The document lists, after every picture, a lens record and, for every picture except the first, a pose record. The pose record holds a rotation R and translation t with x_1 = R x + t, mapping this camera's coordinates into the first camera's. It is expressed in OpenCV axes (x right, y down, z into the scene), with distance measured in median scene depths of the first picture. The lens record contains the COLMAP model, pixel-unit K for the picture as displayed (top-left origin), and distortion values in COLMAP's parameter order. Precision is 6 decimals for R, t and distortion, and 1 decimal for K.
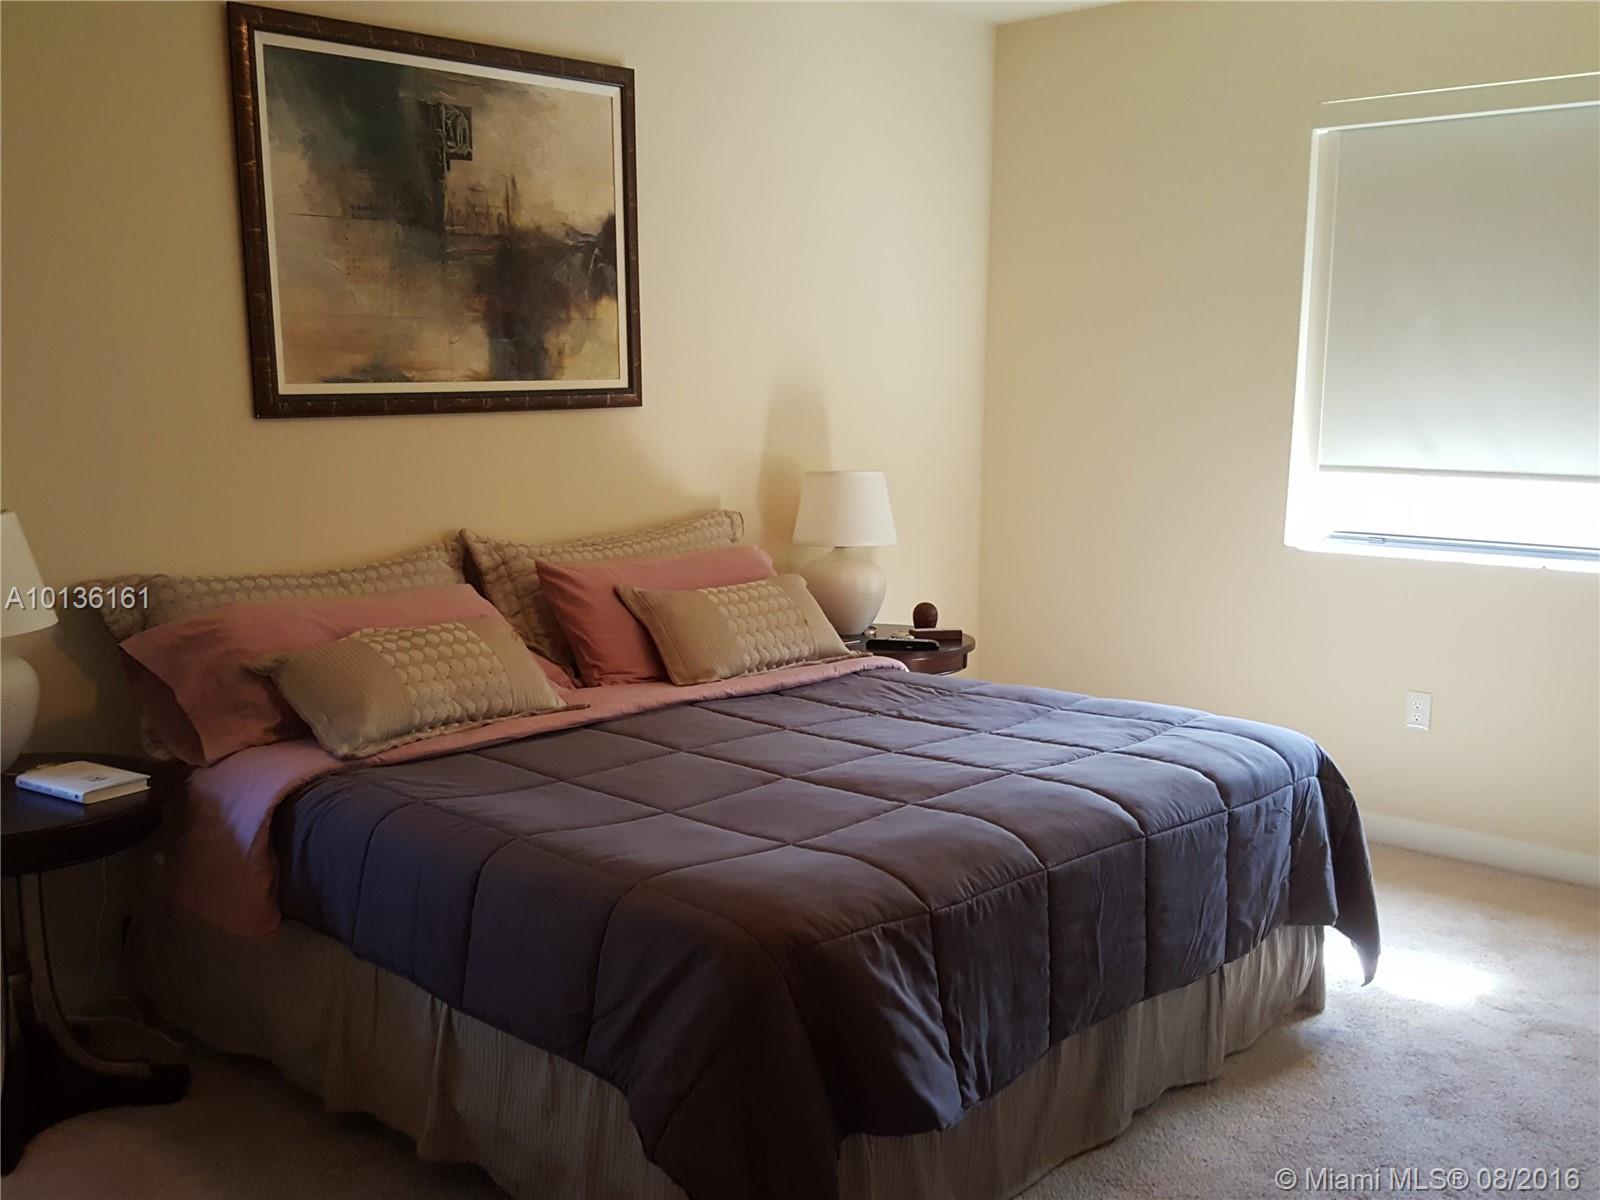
lens RADIAL K [[1572.4, 0, 800.0], [0, 1572.4, 600.0], [0, 0, 1]] dist [0.158025, -0.305664]
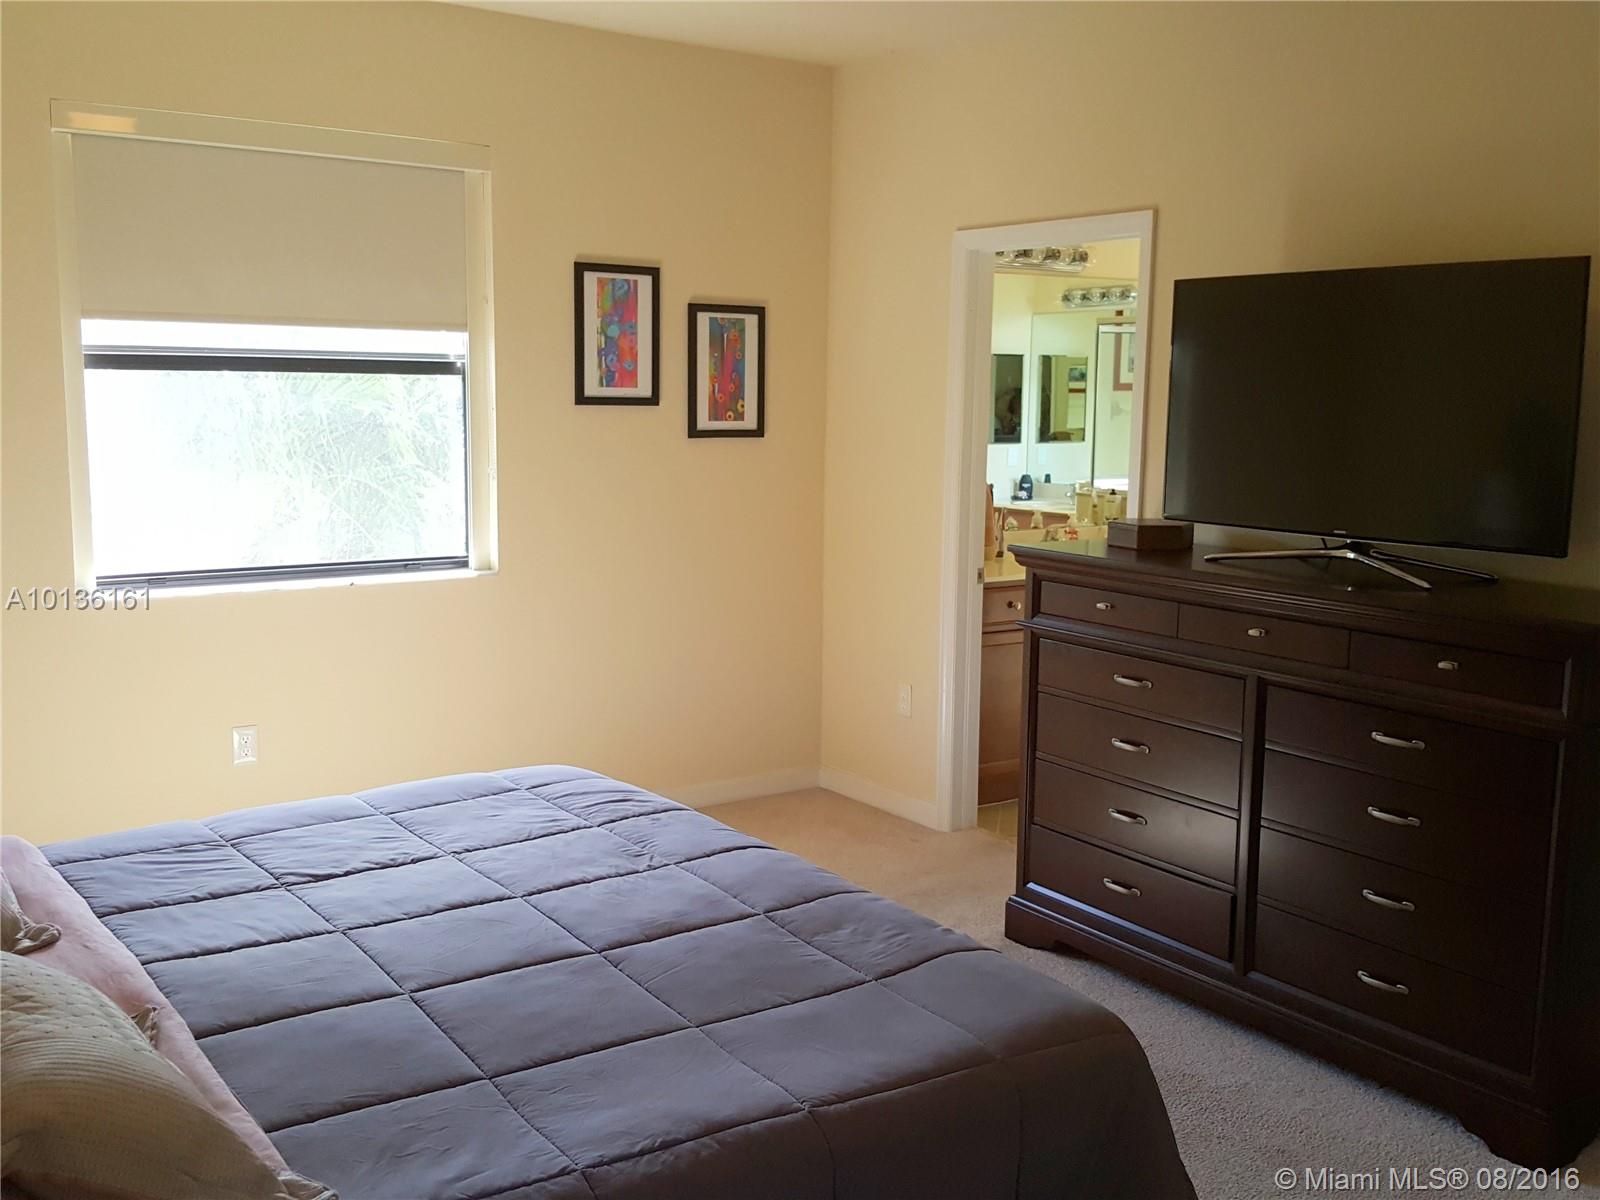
lens RADIAL K [[1572.4, 0, 800.0], [0, 1572.4, 600.0], [0, 0, 1]] dist [0.158025, -0.305664]
pose [[0.224814, -0.128063, 0.965950, -0.566124], [0.128996, 0.986512, 0.100766, -0.095547], [-0.965825, 0.101950, 0.238301, 0.579277]]
